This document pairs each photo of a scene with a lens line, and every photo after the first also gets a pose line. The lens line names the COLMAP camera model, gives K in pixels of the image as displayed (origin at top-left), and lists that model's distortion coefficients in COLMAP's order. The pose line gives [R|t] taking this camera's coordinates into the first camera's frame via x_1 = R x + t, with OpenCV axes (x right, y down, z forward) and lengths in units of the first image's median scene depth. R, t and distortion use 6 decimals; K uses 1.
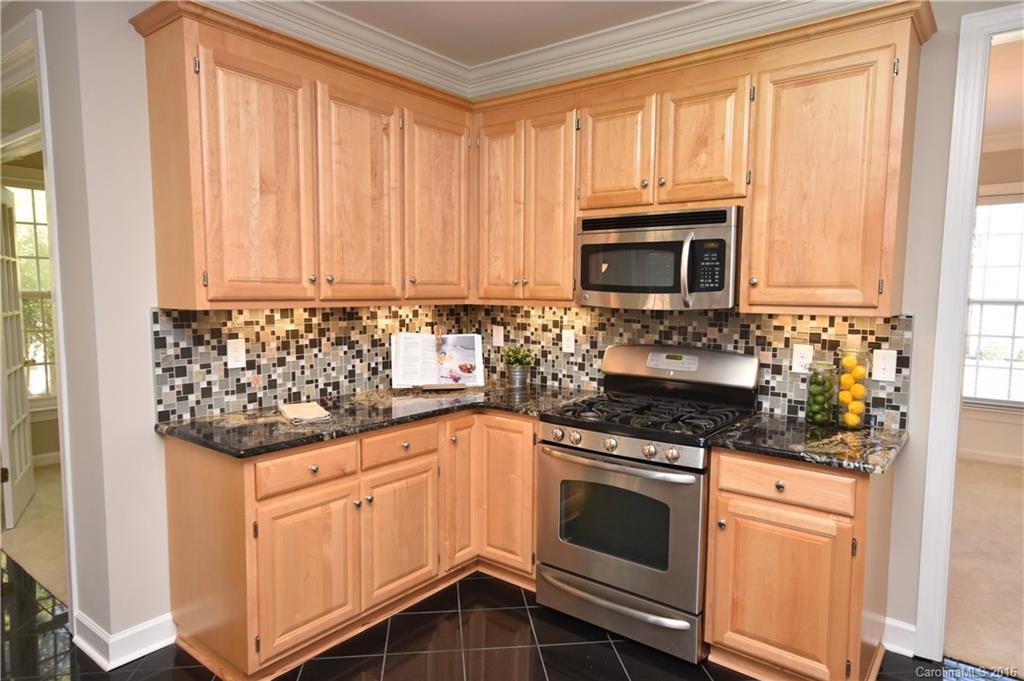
lens RADIAL K [[625.0, 0, 512.7], [0, 625.0, 343.5], [0, 0, 1]] dist [0.005379, 0.002604]
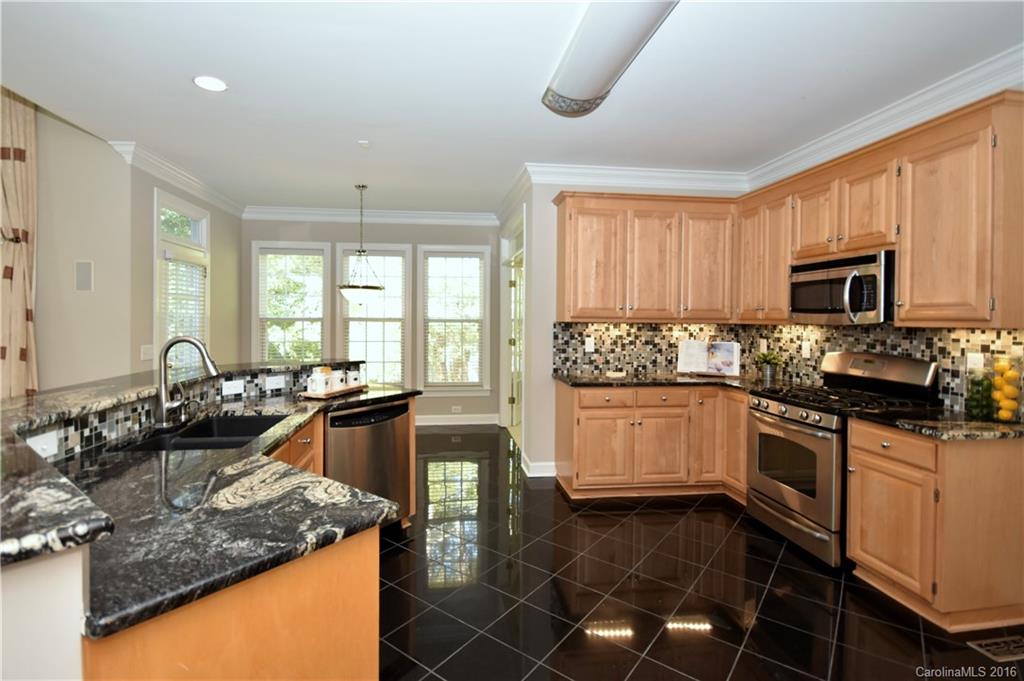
lens RADIAL K [[486.2, 0, 498.2], [0, 486.2, 321.3], [0, 0, 1]] dist [-0.000263, -0.000099]
pose [[0.706225, 0.001259, -0.707986, 0.453903], [-0.065955, 0.995767, -0.064020, 0.058318], [0.704908, 0.091907, 0.703319, -0.325165]]
